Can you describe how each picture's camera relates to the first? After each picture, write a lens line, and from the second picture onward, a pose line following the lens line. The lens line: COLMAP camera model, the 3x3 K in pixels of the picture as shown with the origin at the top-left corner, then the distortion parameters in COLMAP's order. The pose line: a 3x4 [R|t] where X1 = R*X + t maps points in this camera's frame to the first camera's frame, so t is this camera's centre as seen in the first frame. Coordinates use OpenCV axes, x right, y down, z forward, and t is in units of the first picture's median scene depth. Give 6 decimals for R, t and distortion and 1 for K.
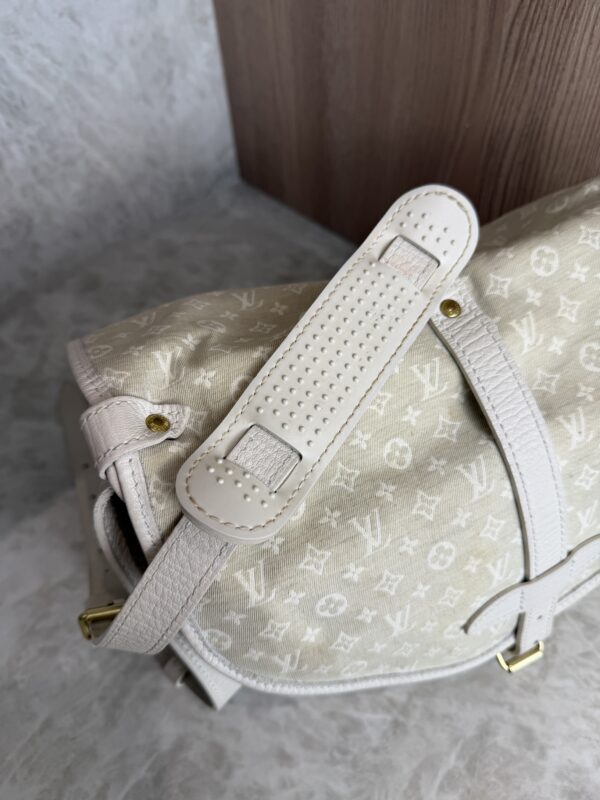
lens RADIAL K [[592.2, 0, 300.0], [0, 592.2, 400.0], [0, 0, 1]] dist [-0.035371, 0.002323]
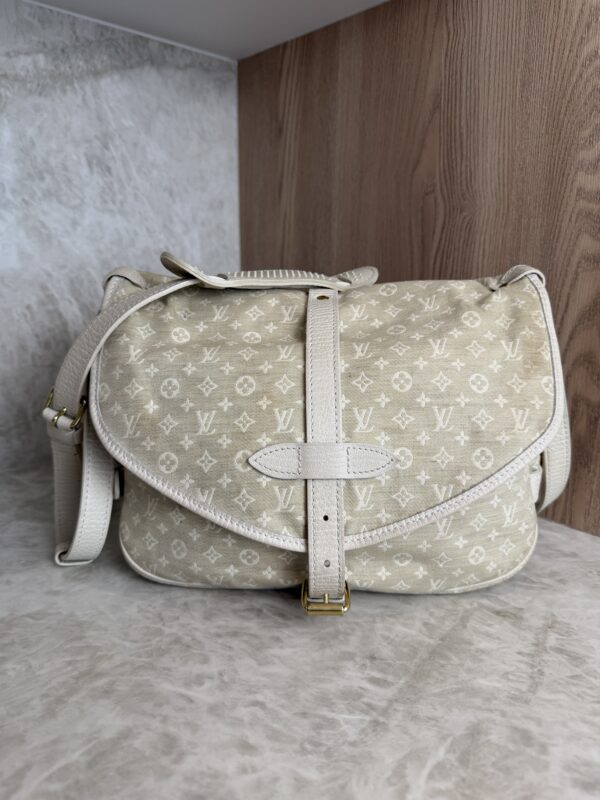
lens RADIAL K [[579.5, 0, 305.5], [0, 579.5, 399.5], [0, 0, 1]] dist [-0.019734, -0.000401]
pose [[0.997516, 0.067889, 0.018763, 0.008557], [-0.041874, 0.785814, -0.617044, 0.716886], [-0.056635, 0.614725, 0.786705, 0.020159]]
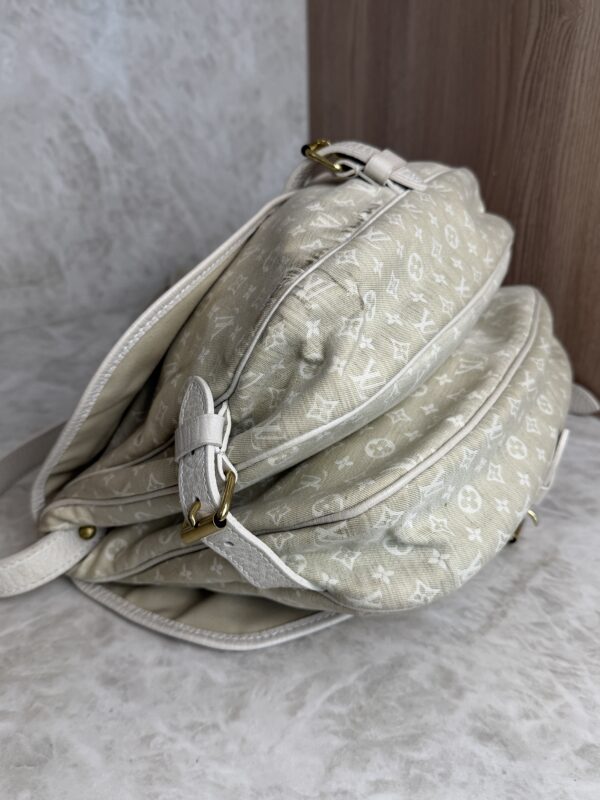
lens RADIAL K [[692.8, 0, 309.7], [0, 692.8, 397.7], [0, 0, 1]] dist [-0.014939, -0.016351]
pose [[0.973819, 0.145406, -0.174739, 0.308579], [-0.200338, 0.912211, -0.357401, 0.597447], [0.107431, 0.383051, 0.917459, -0.096860]]
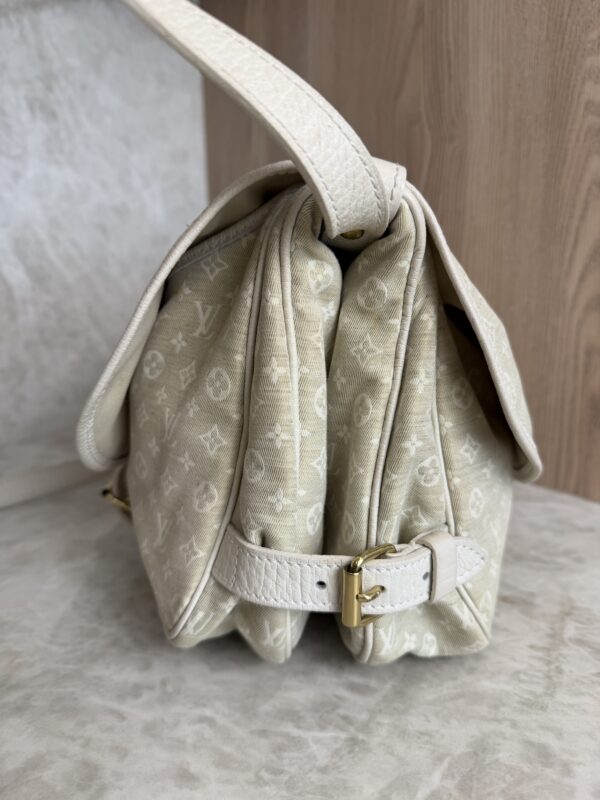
lens RADIAL K [[592.2, 0, 300.0], [0, 592.2, 400.0], [0, 0, 1]] dist [-0.035371, 0.002323]
pose [[0.999069, 0.039536, 0.017246, 0.073091], [-0.021231, 0.798770, -0.601262, 0.654849], [-0.037547, 0.600336, 0.798866, 0.201407]]
